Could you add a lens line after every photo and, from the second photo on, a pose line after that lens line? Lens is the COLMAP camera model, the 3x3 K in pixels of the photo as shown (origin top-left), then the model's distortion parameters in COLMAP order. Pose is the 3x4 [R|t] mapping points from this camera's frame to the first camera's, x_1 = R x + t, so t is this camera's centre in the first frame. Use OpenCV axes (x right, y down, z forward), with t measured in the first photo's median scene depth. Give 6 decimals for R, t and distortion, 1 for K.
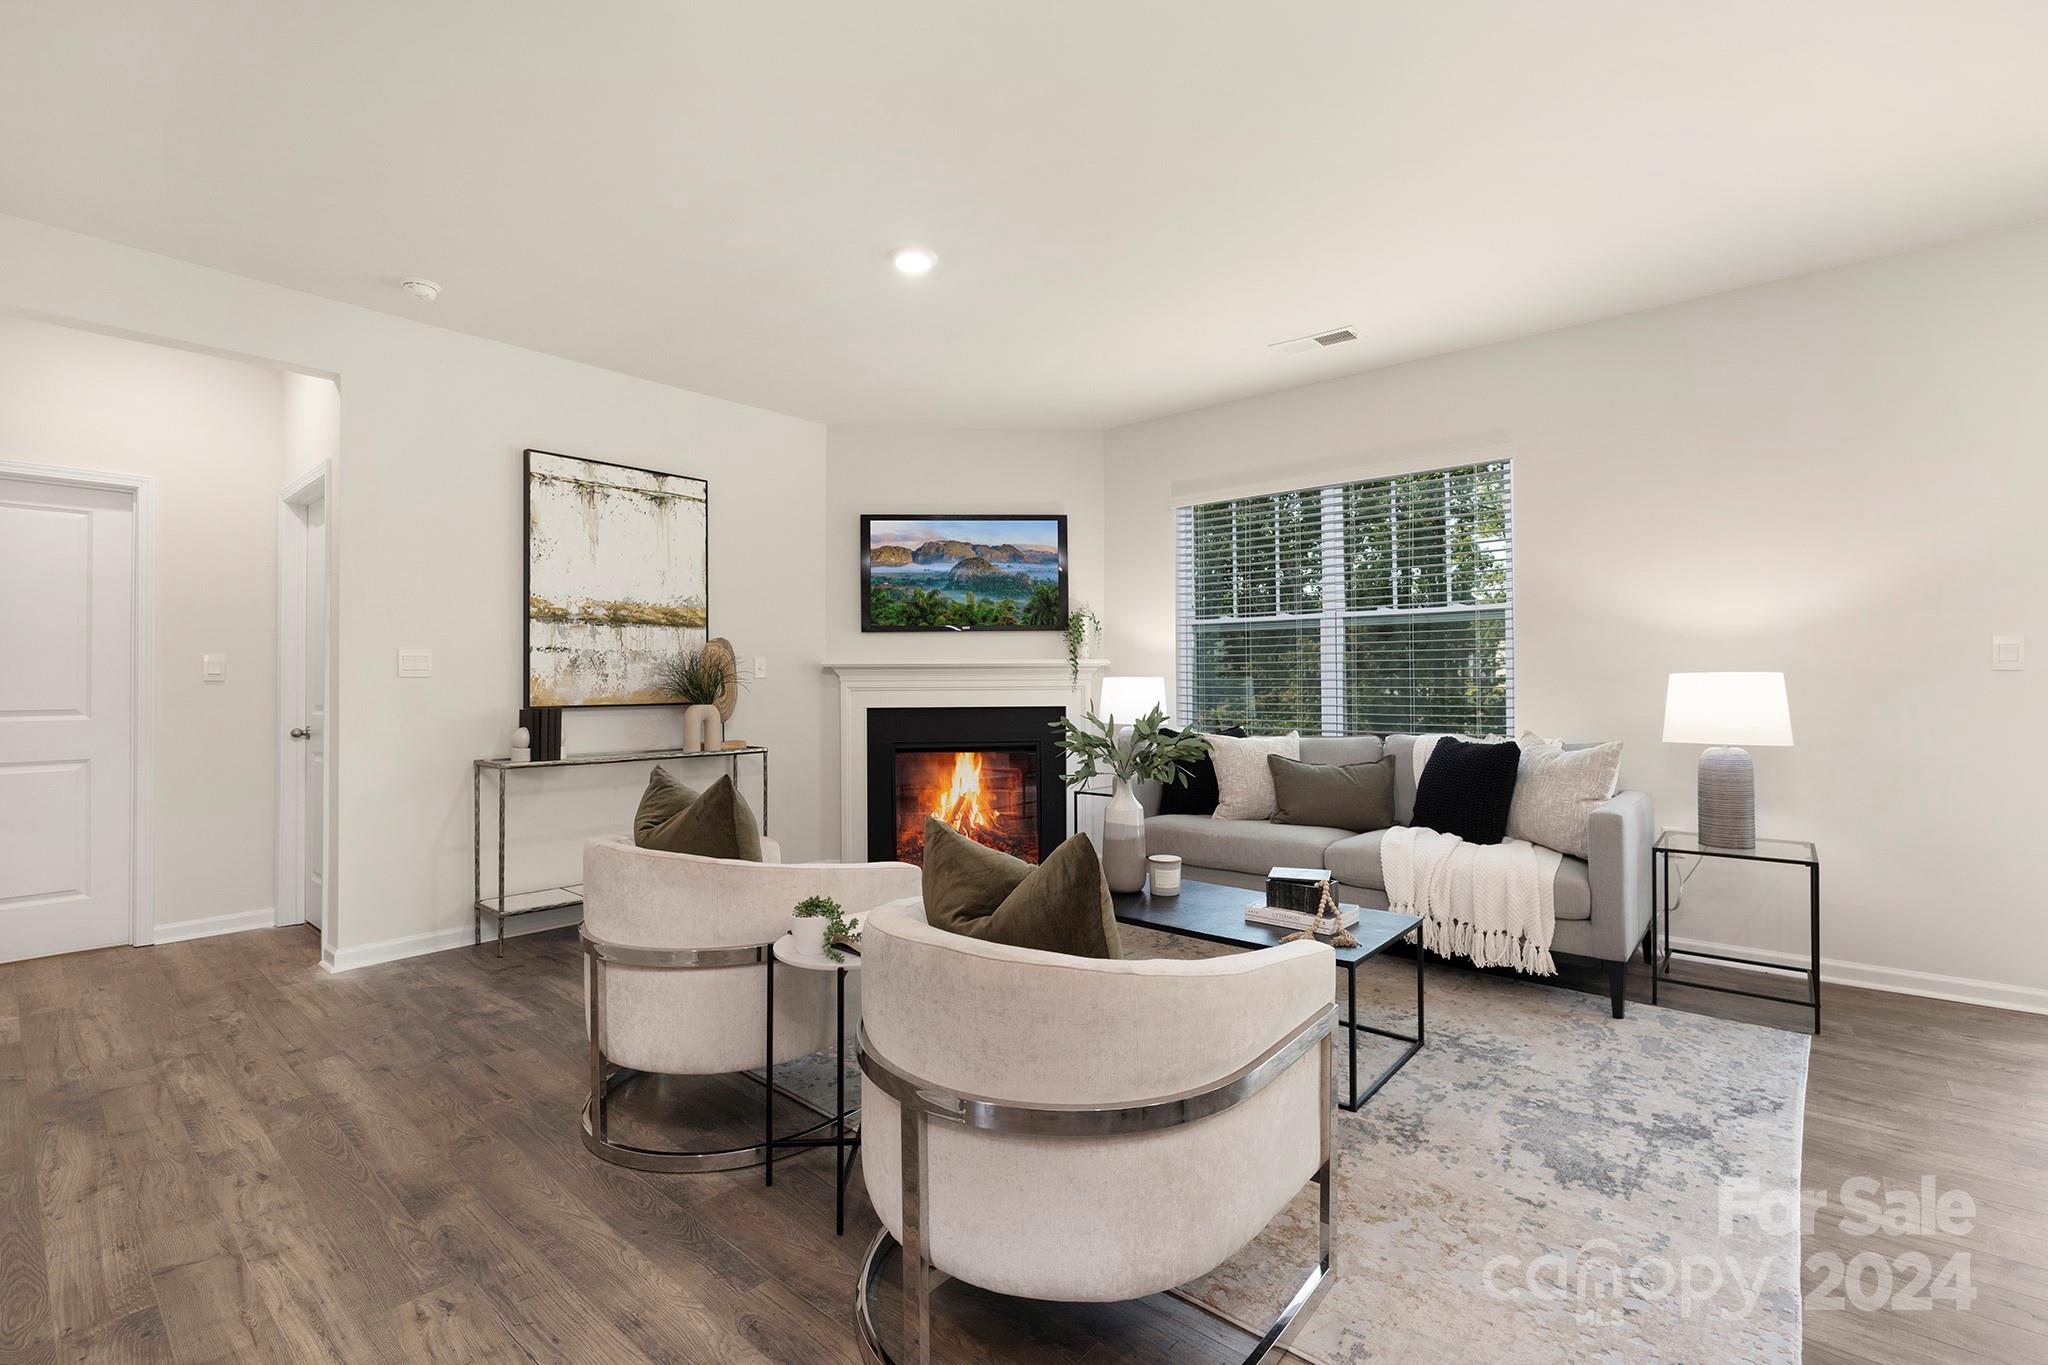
lens RADIAL K [[896.5, 0, 1032.6], [0, 896.5, 666.0], [0, 0, 1]] dist [-0.008721, -0.000204]
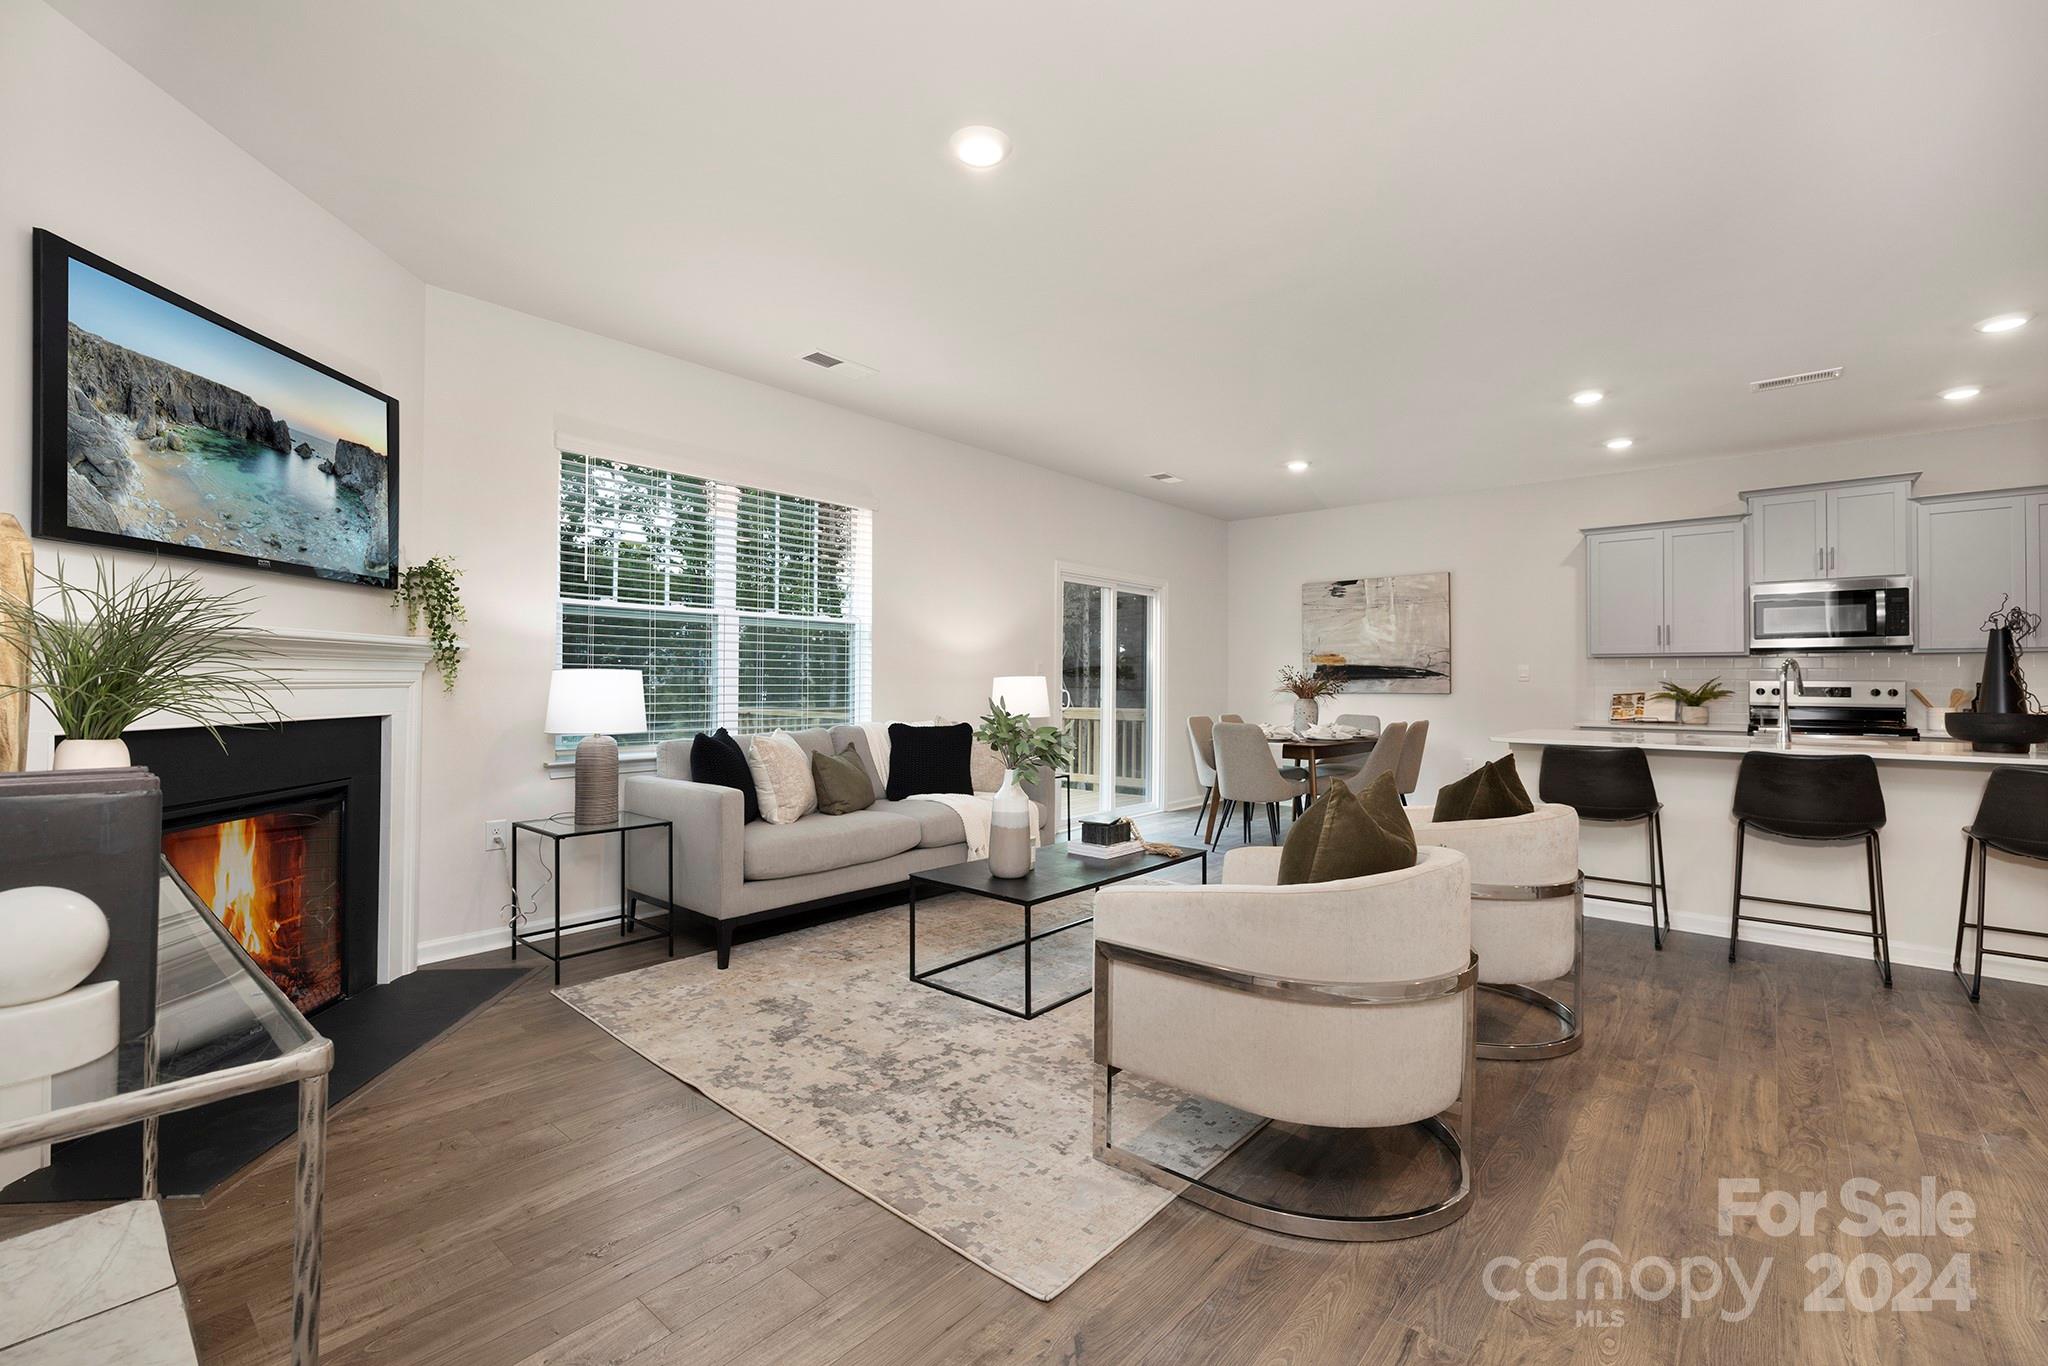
lens RADIAL K [[878.0, 0, 1024.0], [0, 878.0, 683.0], [0, 0, 1]] dist [-0.001601, -0.000105]
pose [[0.016045, -0.001447, 0.999870, -0.587172], [-0.035546, 0.999366, 0.002017, 0.007112], [-0.999239, -0.035574, 0.015984, 0.605225]]
